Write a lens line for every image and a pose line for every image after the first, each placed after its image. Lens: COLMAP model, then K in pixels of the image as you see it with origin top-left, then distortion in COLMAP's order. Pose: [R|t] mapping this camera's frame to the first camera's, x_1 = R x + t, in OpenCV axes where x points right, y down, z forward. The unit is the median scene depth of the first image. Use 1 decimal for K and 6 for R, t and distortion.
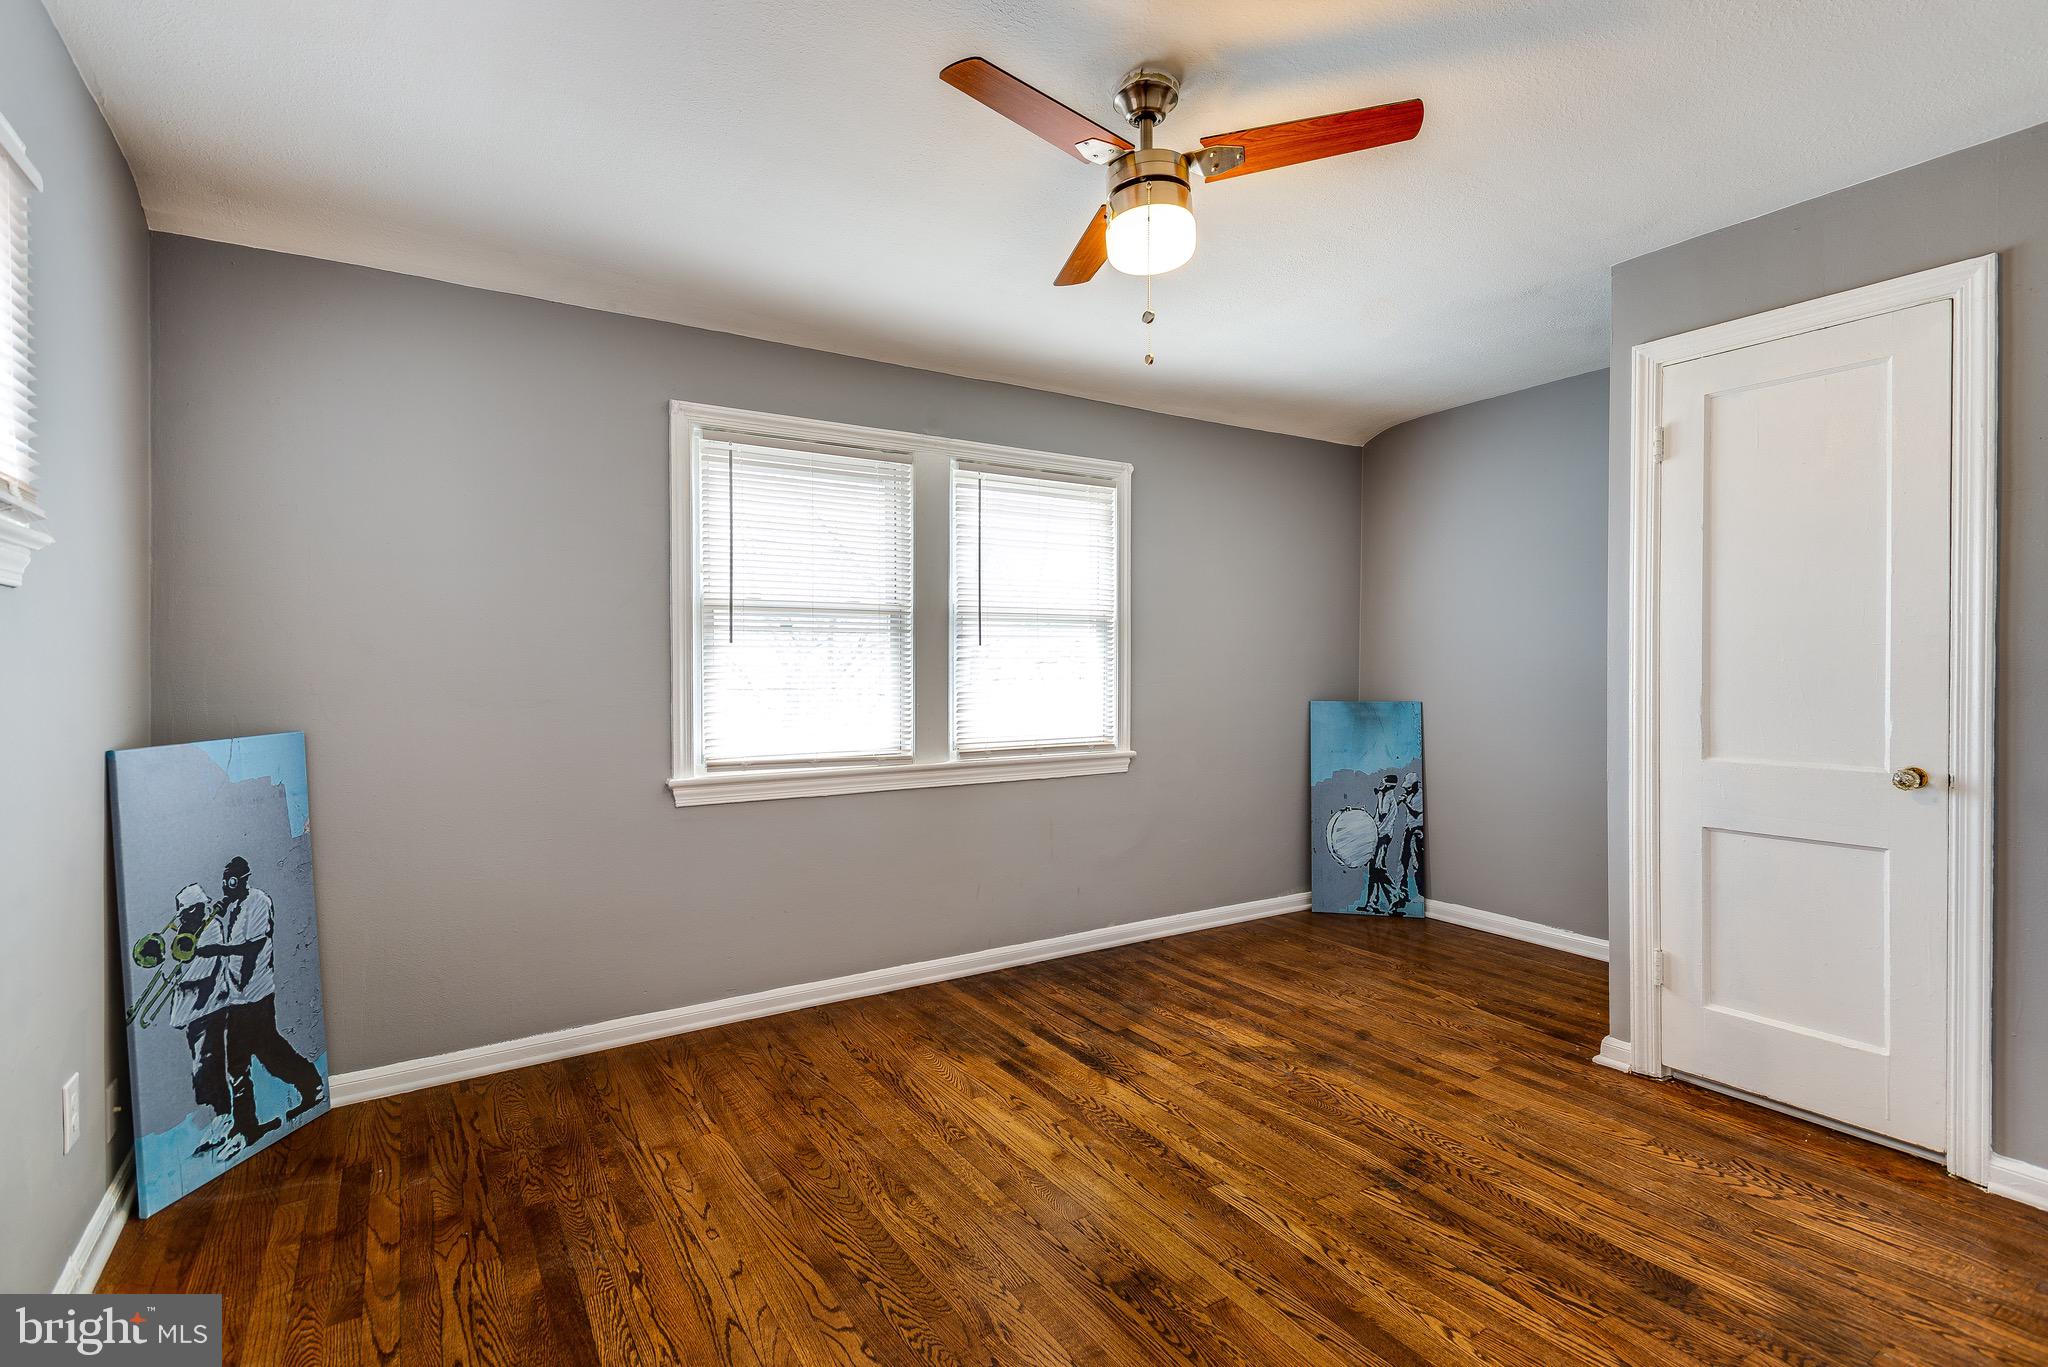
lens RADIAL K [[973.5, 0, 1025.4], [0, 973.5, 680.6], [0, 0, 1]] dist [0.023256, -0.007071]
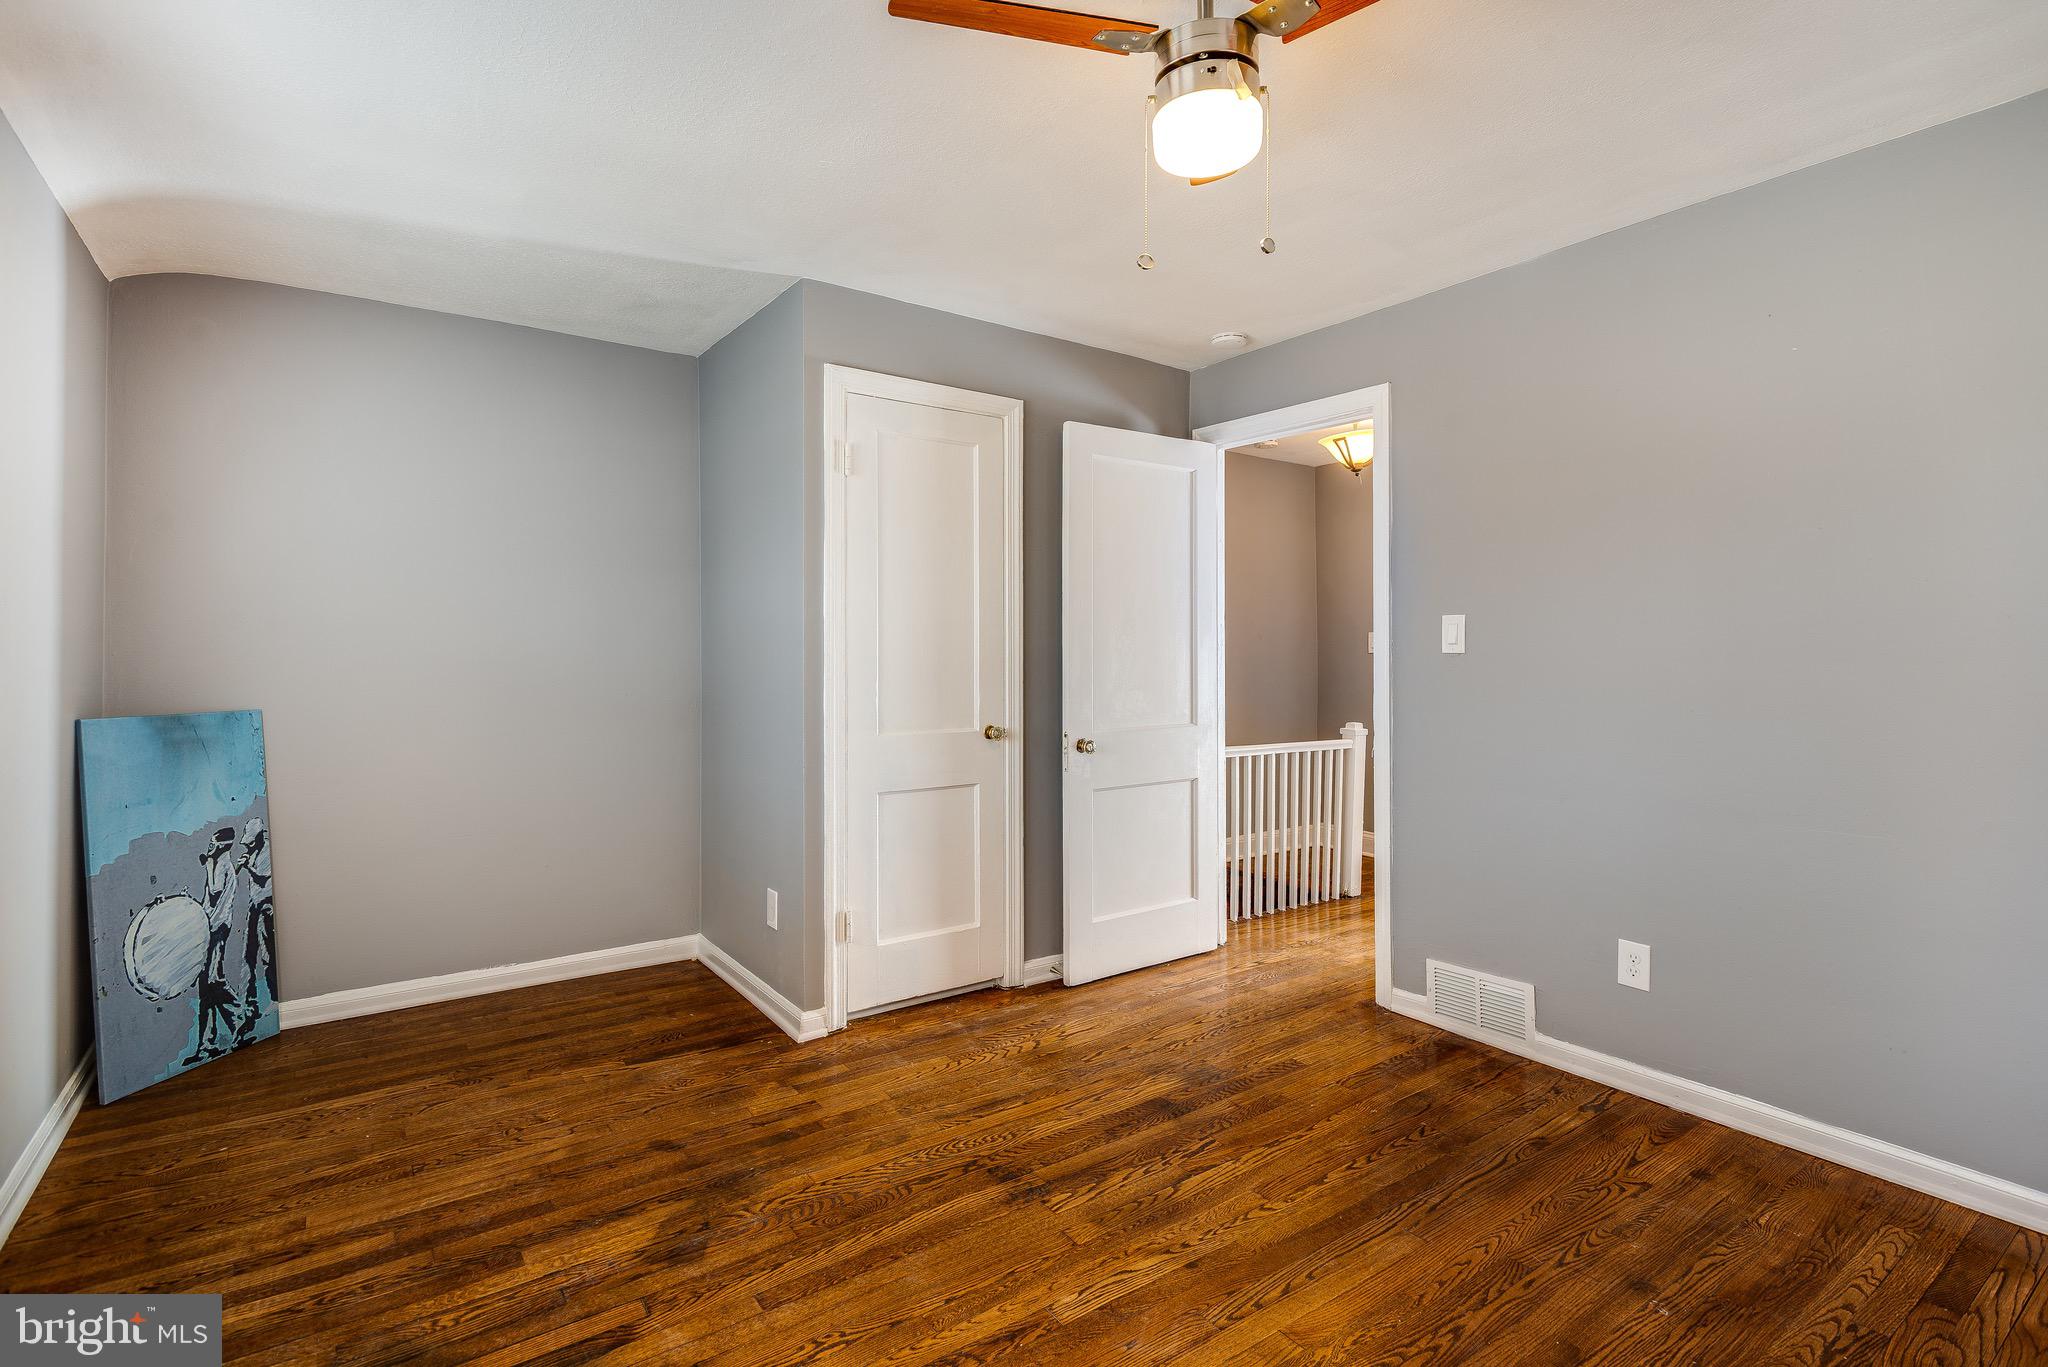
lens RADIAL K [[973.5, 0, 1032.7], [0, 973.5, 669.9], [0, 0, 1]] dist [0.023256, -0.007071]
pose [[-0.056166, -0.010194, 0.998369, -0.394173], [0.012227, 0.999866, 0.010897, -0.007804], [-0.998347, 0.012819, -0.056034, 0.710606]]
